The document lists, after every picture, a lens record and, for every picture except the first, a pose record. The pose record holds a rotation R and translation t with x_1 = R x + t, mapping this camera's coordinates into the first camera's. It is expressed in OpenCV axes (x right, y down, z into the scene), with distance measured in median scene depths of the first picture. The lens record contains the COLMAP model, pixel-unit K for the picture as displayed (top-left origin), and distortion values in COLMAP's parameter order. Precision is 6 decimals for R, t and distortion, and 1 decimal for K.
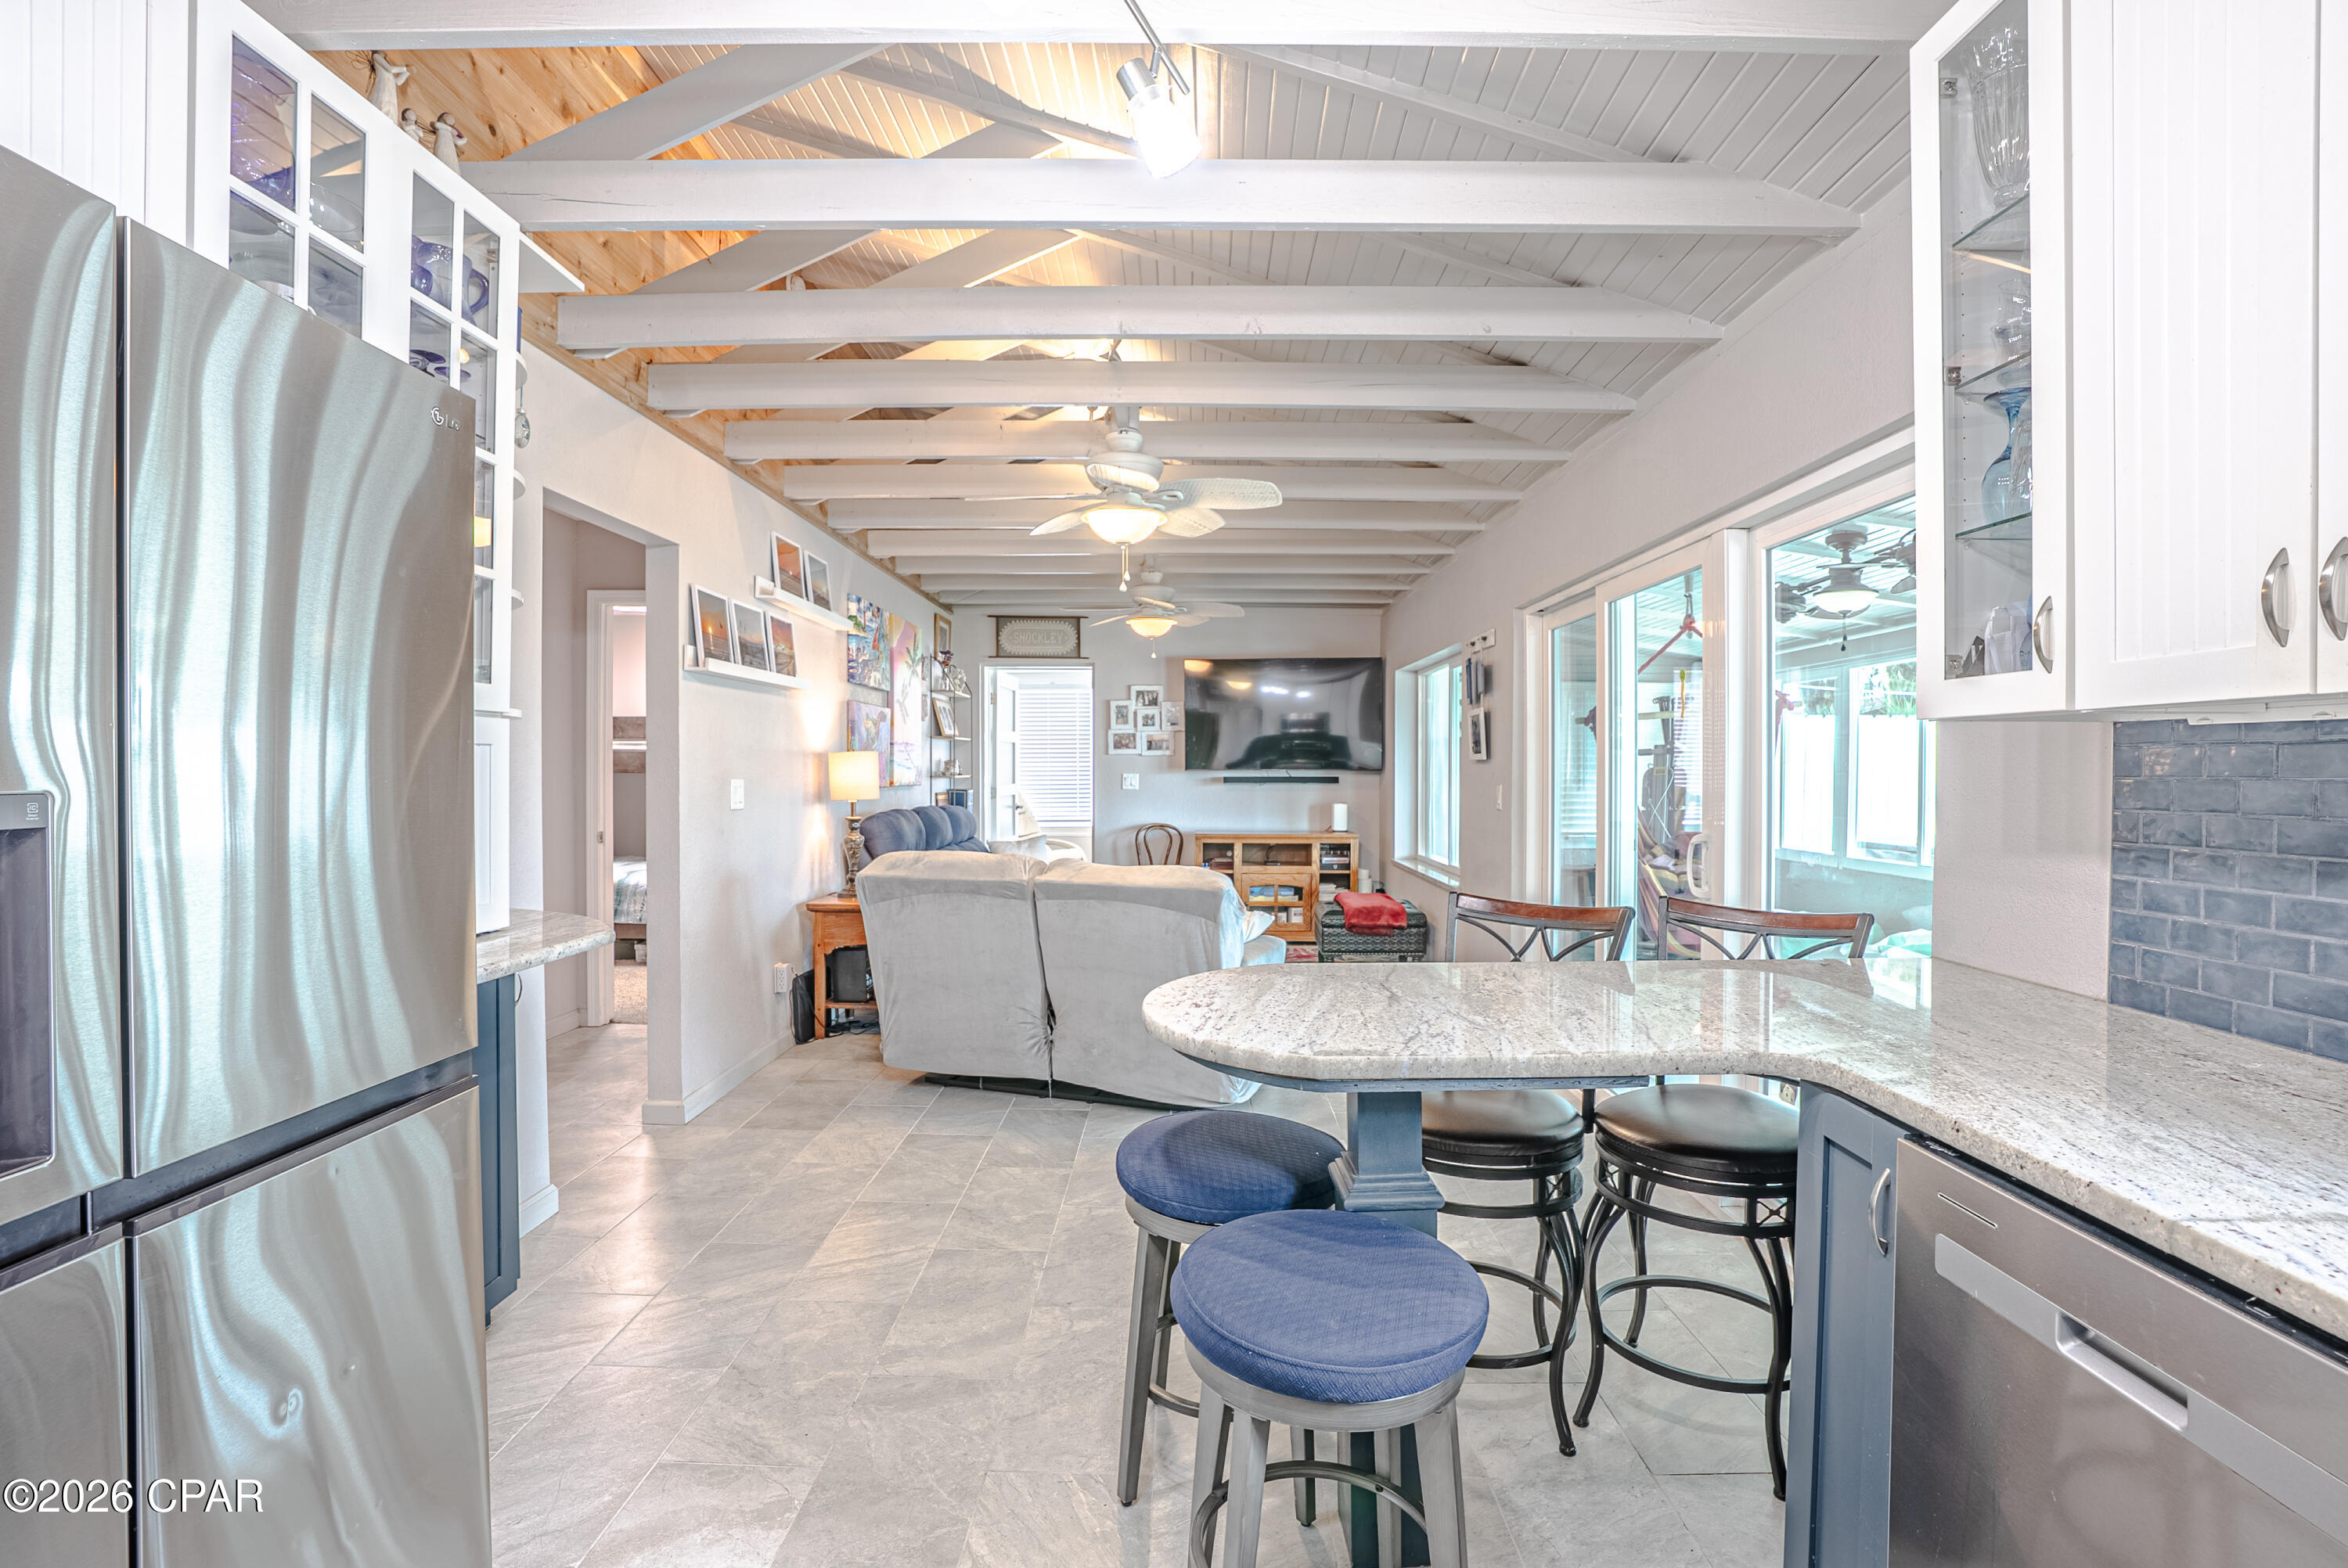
lens RADIAL K [[1094.6, 0, 1181.5], [0, 1094.6, 776.8], [0, 0, 1]] dist [-0.032788, 0.004591]
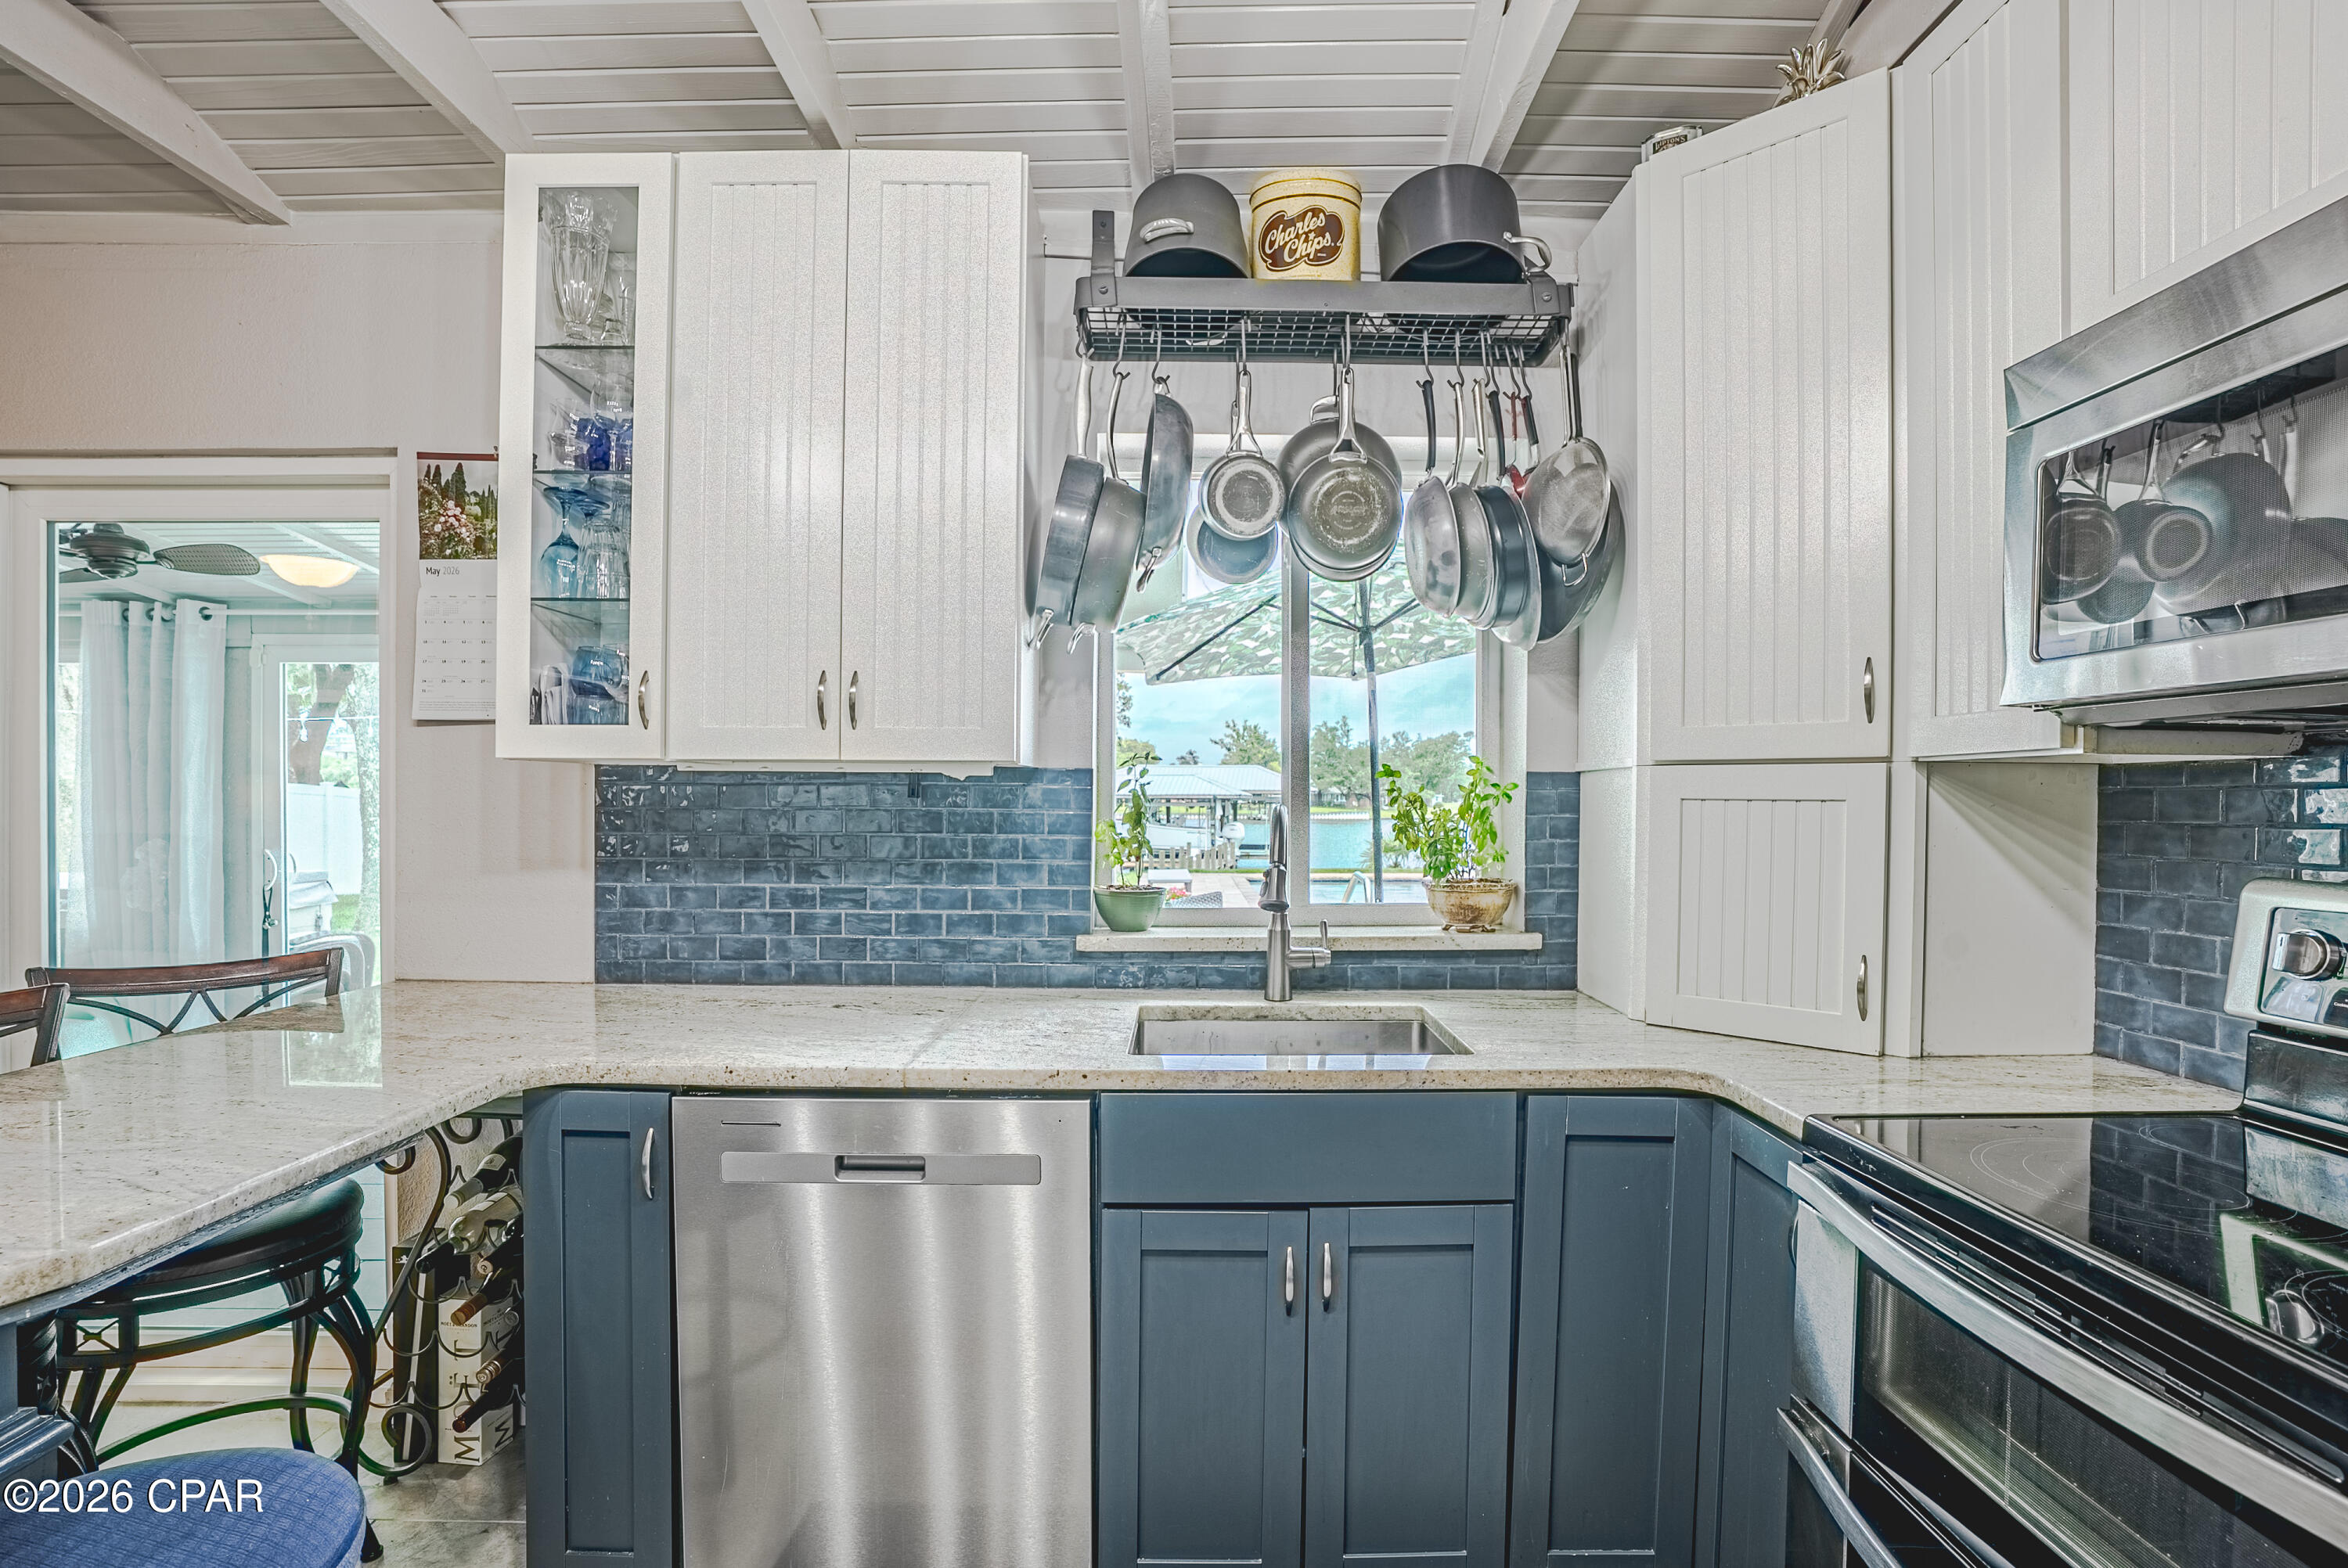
lens RADIAL K [[1094.6, 0, 1181.3], [0, 1094.6, 800.6], [0, 0, 1]] dist [-0.032788, 0.004591]
pose [[-0.018805, 0.001126, 0.999823, -0.245654], [0.002466, 0.999996, -0.001080, -0.002747], [-0.999820, 0.002446, -0.018808, 0.174735]]
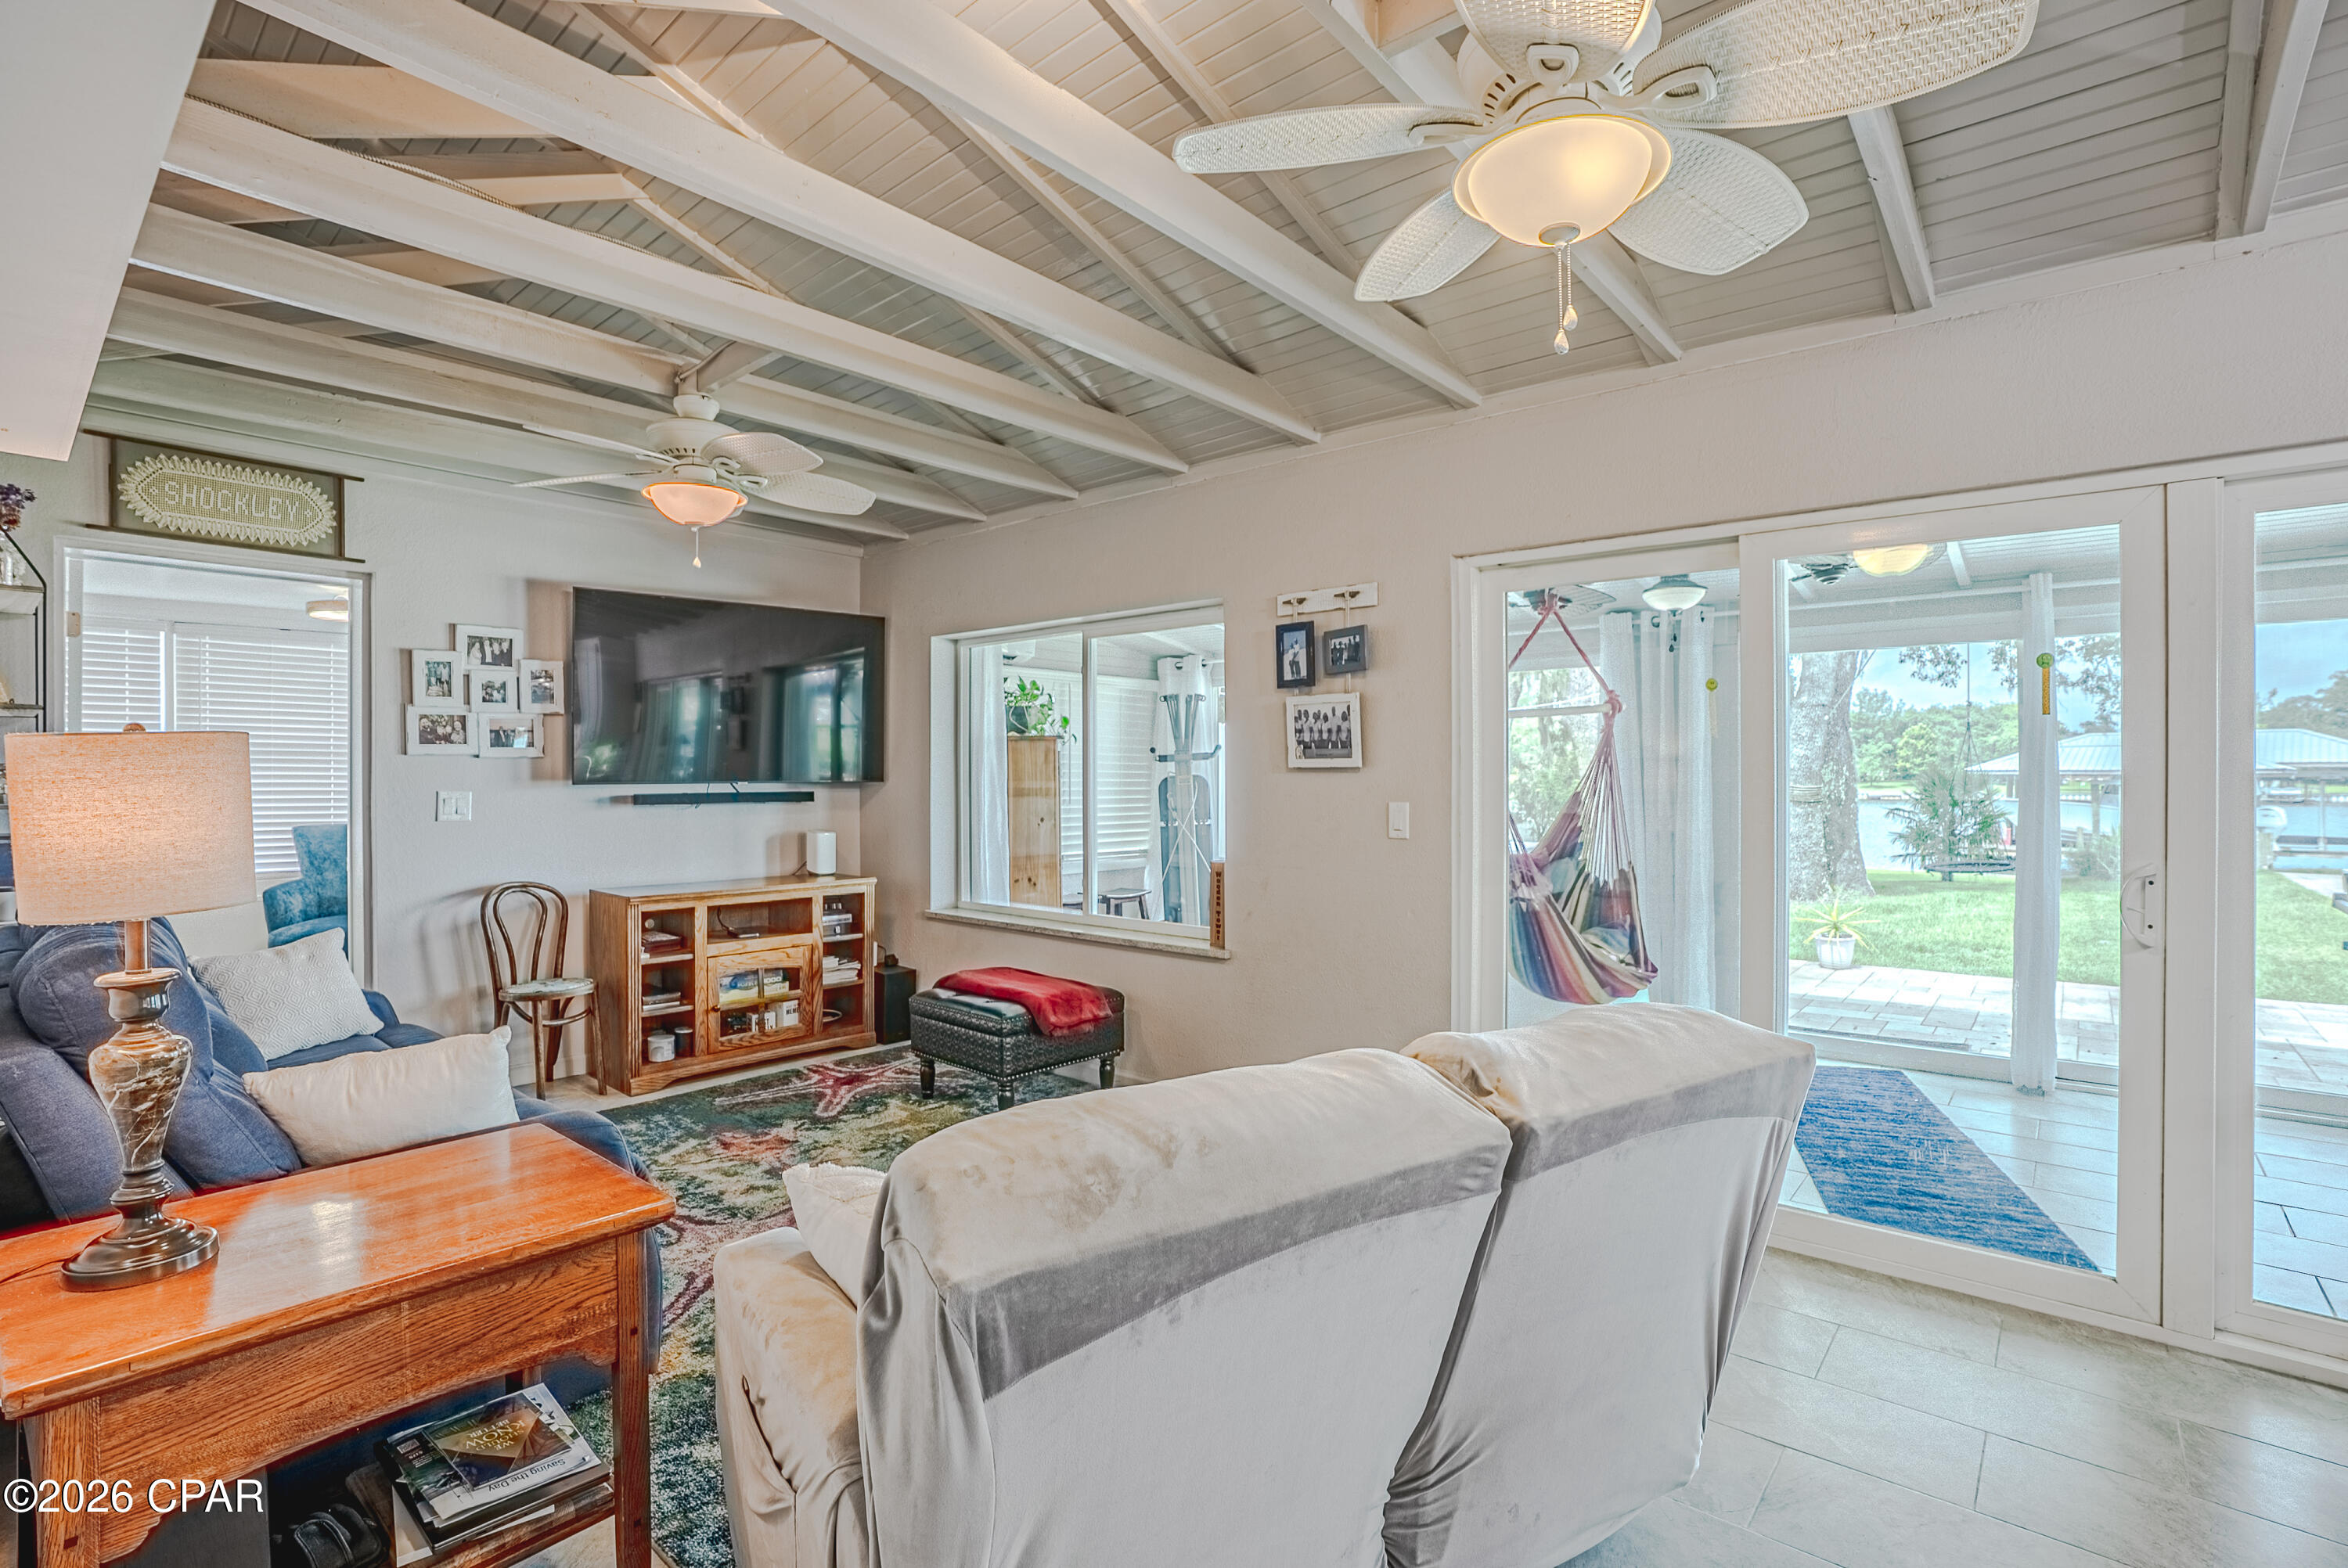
lens RADIAL K [[1094.6, 0, 1162.3], [0, 1094.6, 773.2], [0, 0, 1]] dist [-0.032788, 0.004591]
pose [[0.653170, -0.000845, 0.757211, -0.558220], [0.009675, 0.999927, -0.007230, -0.012041], [-0.757150, 0.012048, 0.653130, 1.033090]]
